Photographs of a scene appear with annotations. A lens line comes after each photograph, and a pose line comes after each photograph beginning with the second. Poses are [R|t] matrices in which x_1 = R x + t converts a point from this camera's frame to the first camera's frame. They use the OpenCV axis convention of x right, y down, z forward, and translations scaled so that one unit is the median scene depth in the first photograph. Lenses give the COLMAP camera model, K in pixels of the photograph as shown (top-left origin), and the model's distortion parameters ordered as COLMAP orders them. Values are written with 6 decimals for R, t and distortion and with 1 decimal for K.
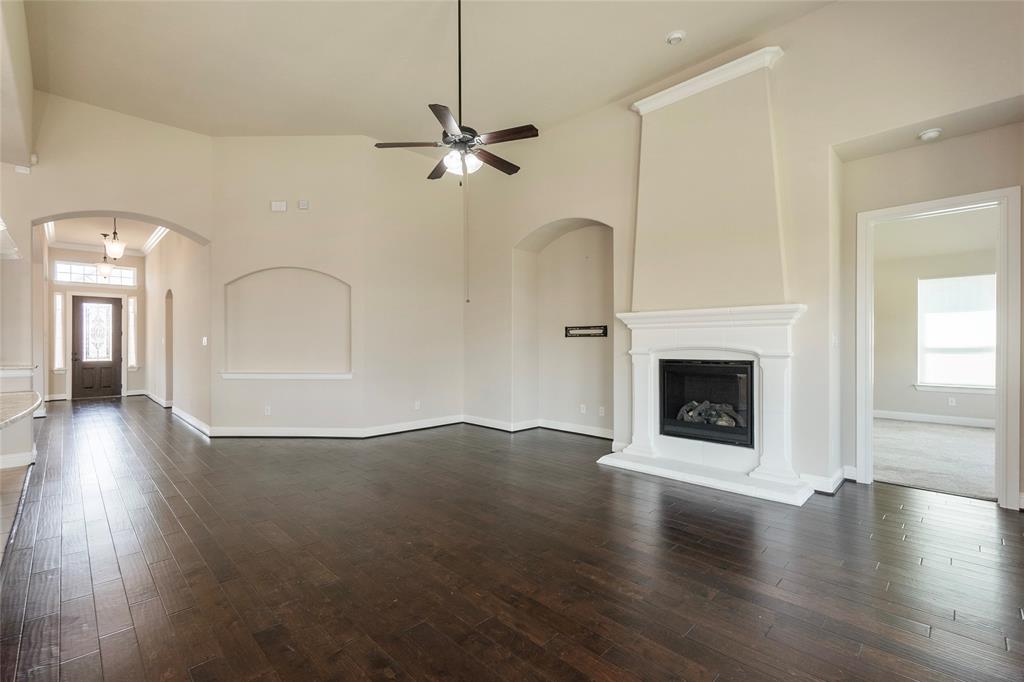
lens RADIAL K [[446.7, 0, 480.2], [0, 446.7, 342.9], [0, 0, 1]] dist [-0.003220, 0.000279]
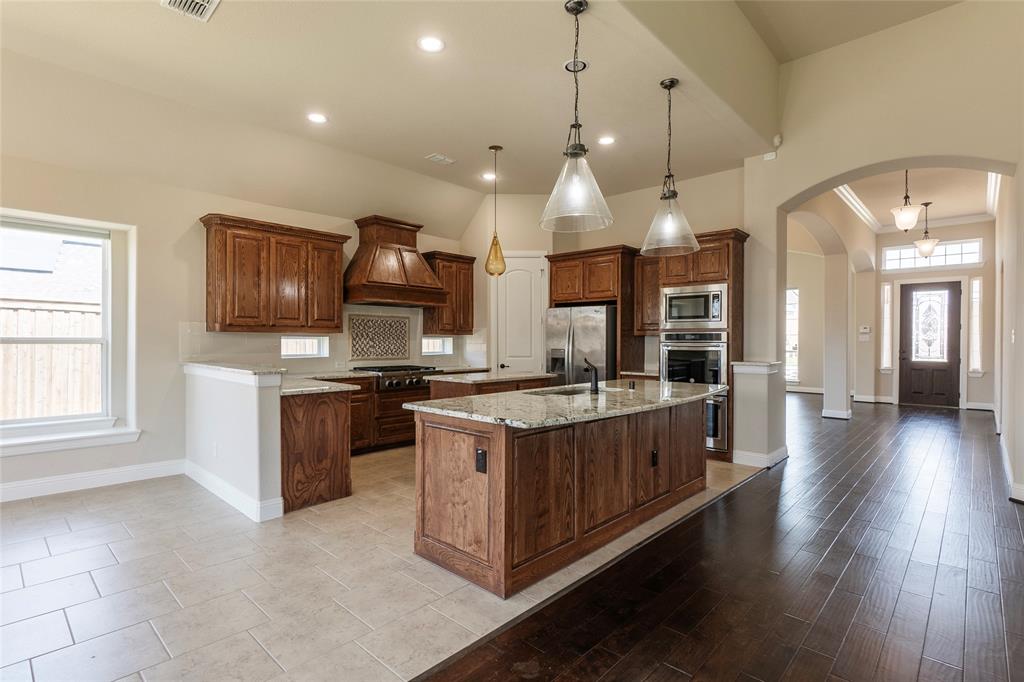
lens RADIAL K [[498.6, 0, 507.6], [0, 498.6, 343.0], [0, 0, 1]] dist [-0.004504, -0.001627]
pose [[0.061921, 0.006704, -0.998059, 0.003896], [-0.001375, 0.999977, 0.006632, 0.004476], [0.998080, 0.000962, 0.061929, 0.351263]]
